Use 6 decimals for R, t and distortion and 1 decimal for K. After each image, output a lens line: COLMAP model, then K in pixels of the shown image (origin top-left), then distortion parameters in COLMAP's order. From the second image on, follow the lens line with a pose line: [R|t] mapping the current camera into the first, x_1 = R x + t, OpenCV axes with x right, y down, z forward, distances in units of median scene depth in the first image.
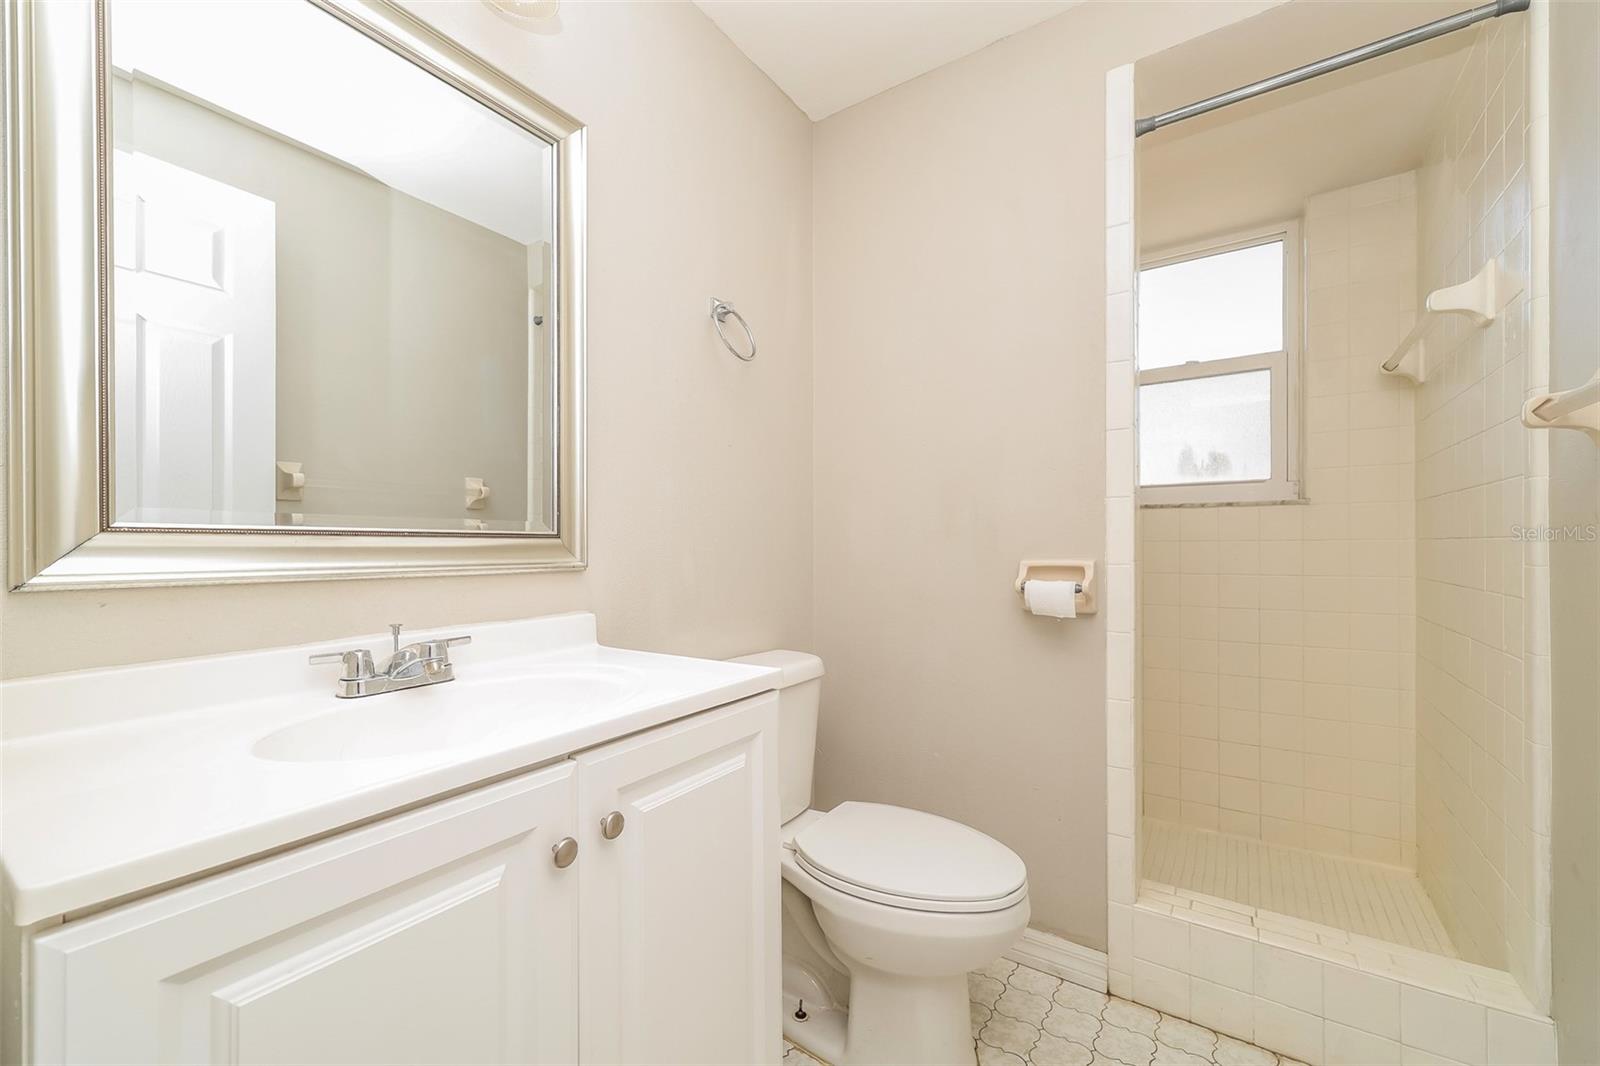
lens RADIAL K [[640.3, 0, 798.2], [0, 640.3, 535.0], [0, 0, 1]] dist [0.001234, -0.000042]
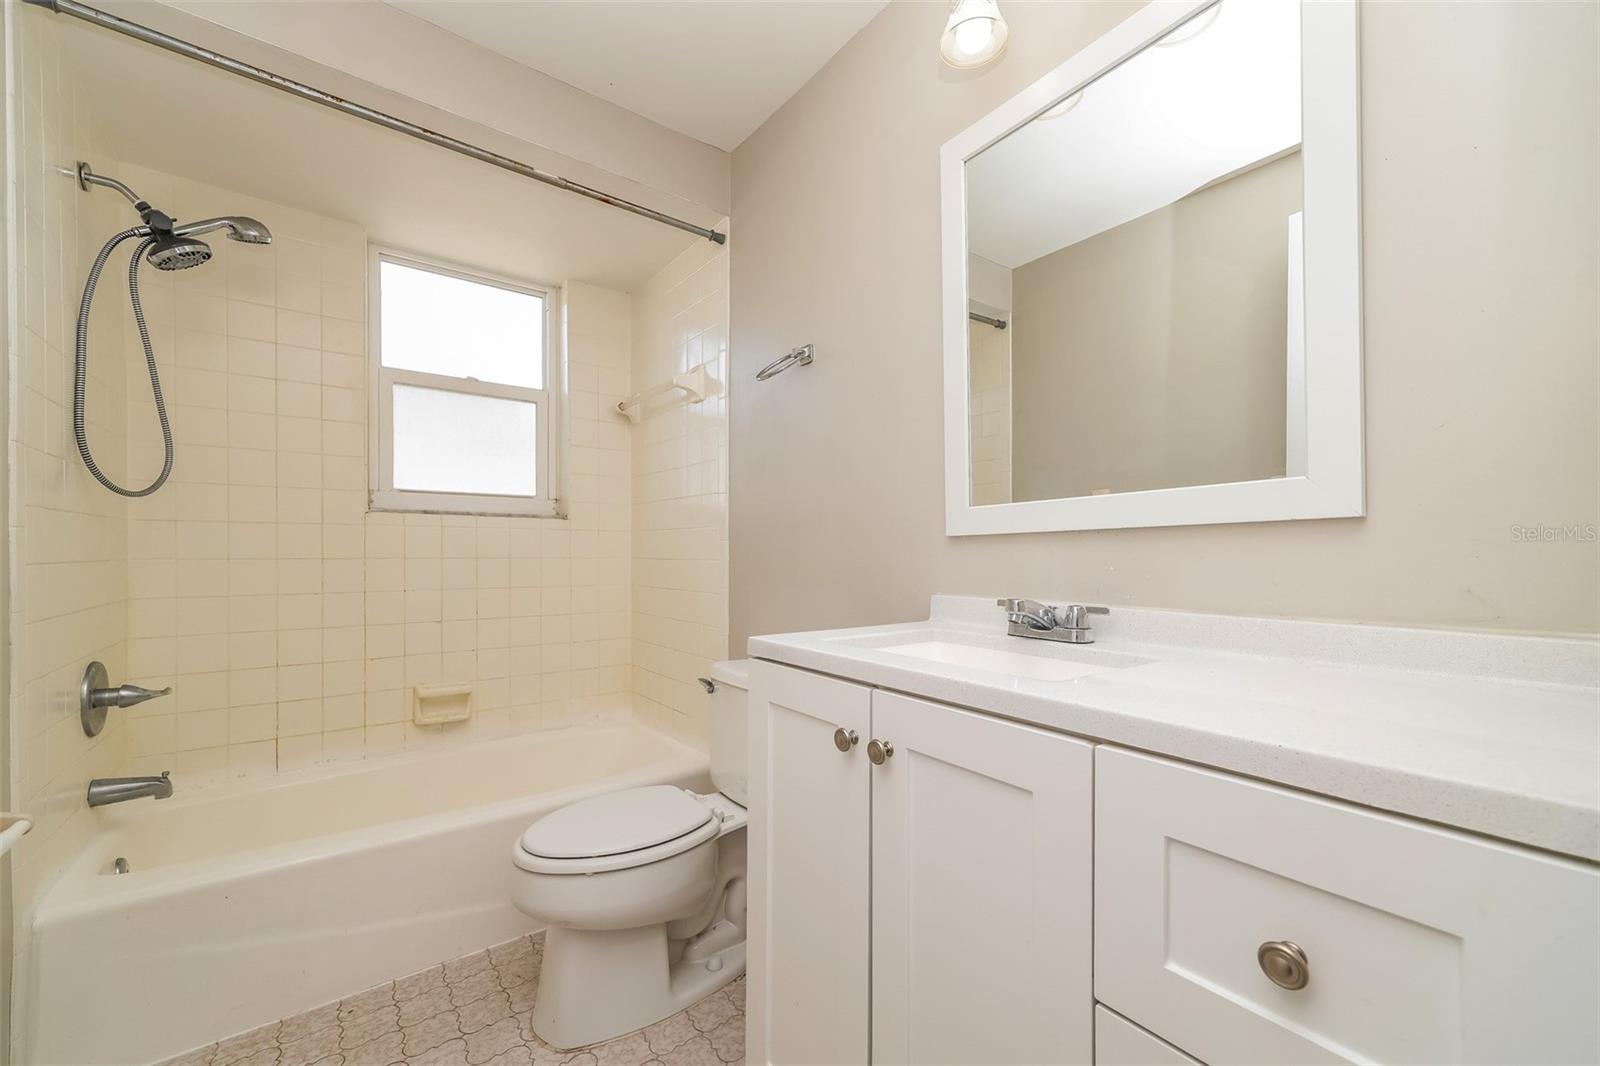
lens RADIAL K [[640.3, 0, 798.2], [0, 640.3, 535.0], [0, 0, 1]] dist [0.001234, -0.000042]
pose [[0.354080, 0.028956, 0.934767, -0.191619], [-0.020422, 0.999522, -0.023226, 0.002750], [-0.934992, -0.010866, 0.354502, 0.123714]]
